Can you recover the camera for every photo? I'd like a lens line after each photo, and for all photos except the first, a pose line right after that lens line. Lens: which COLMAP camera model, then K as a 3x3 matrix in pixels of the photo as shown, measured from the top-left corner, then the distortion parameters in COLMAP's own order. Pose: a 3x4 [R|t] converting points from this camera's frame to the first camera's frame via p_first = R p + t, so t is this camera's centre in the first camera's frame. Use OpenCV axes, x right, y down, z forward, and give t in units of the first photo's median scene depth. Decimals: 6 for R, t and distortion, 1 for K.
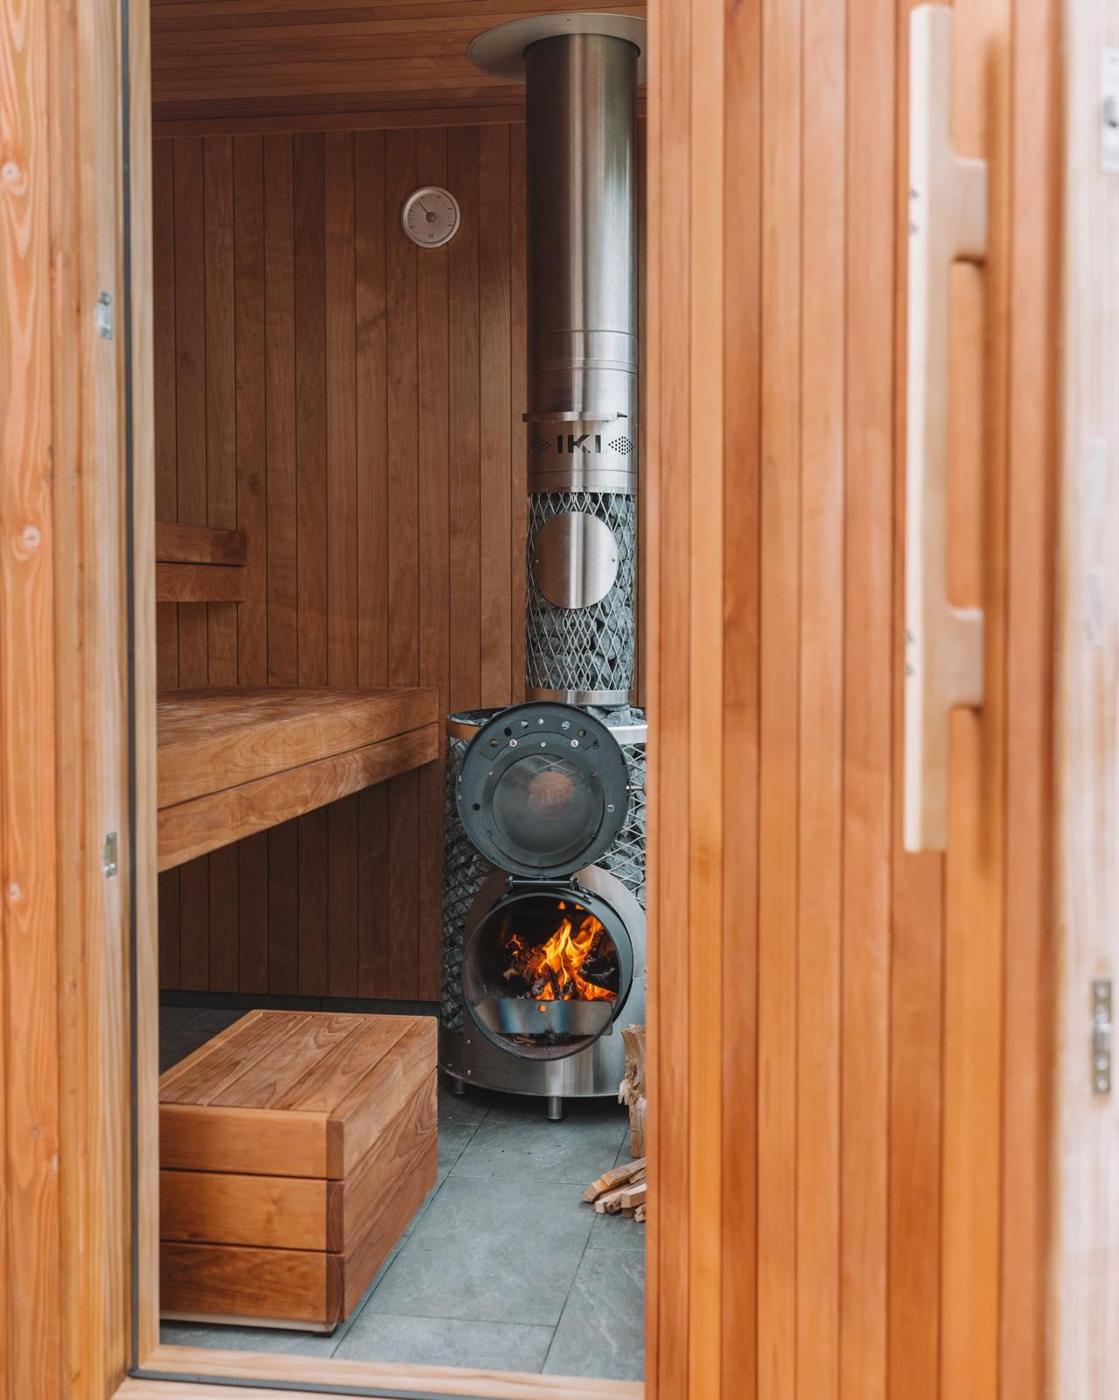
lens RADIAL K [[1665.3, 0, 513.2], [0, 1665.3, 680.6], [0, 0, 1]] dist [0.008662, 0.000000]
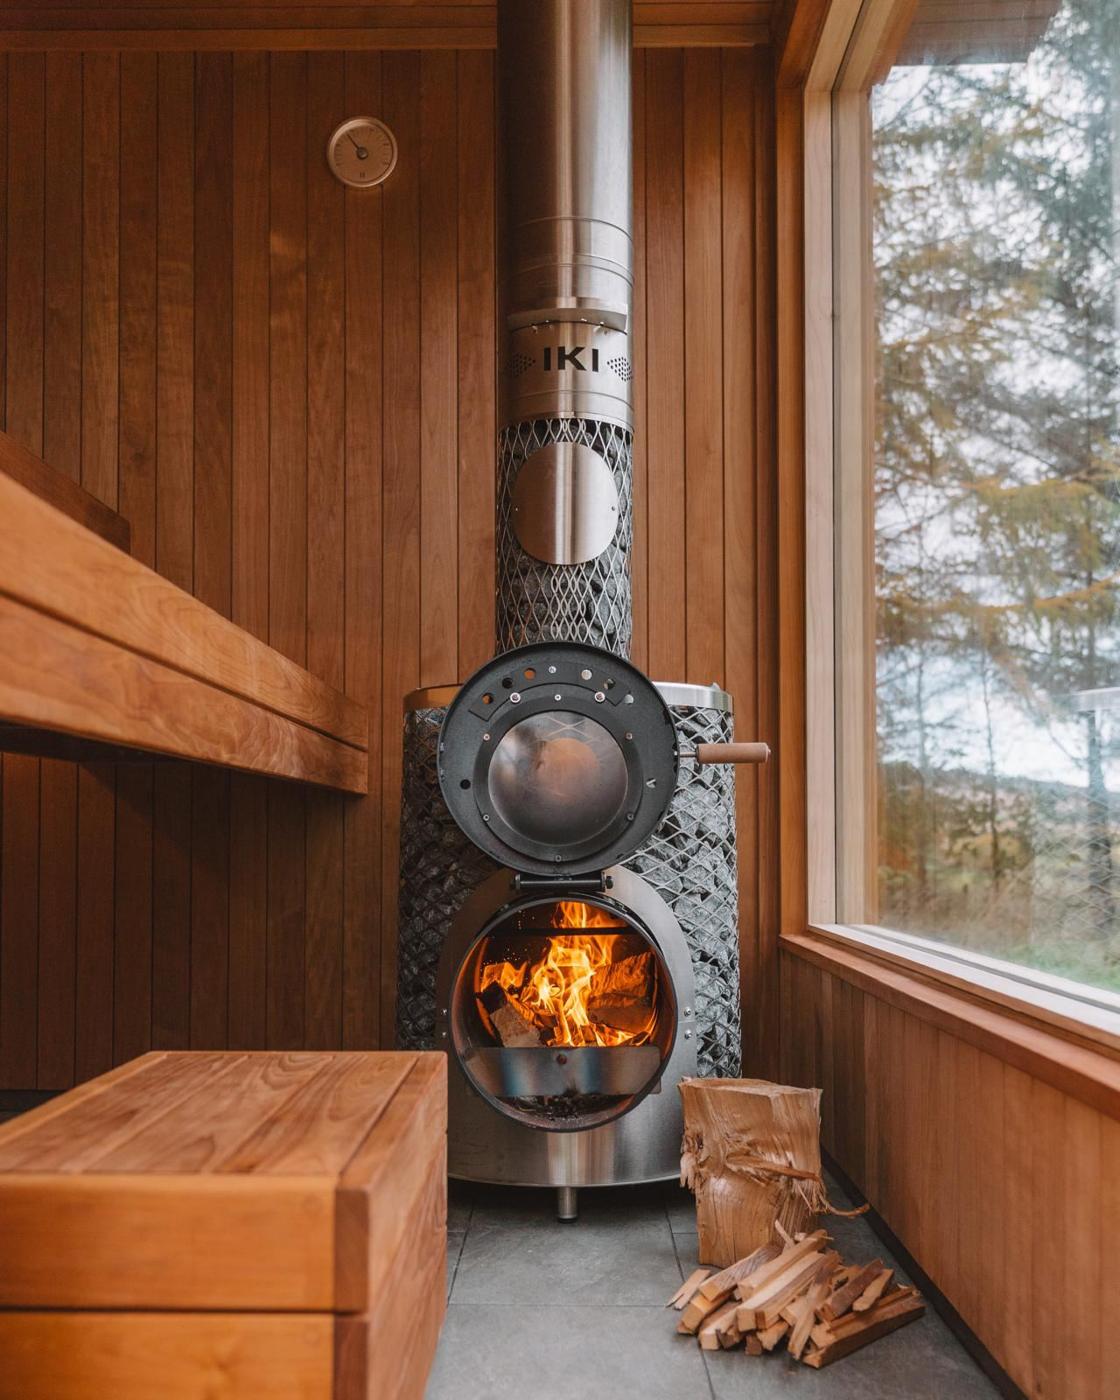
lens RADIAL K [[1240.8, 0, 502.4], [0, 1240.8, 855.2], [0, 0, 1]] dist [0.007621, -0.009384]
pose [[0.988231, 0.003747, 0.152924, -0.088846], [0.005934, 0.998009, -0.062795, 0.140846], [-0.152855, 0.062963, 0.986241, 0.466790]]
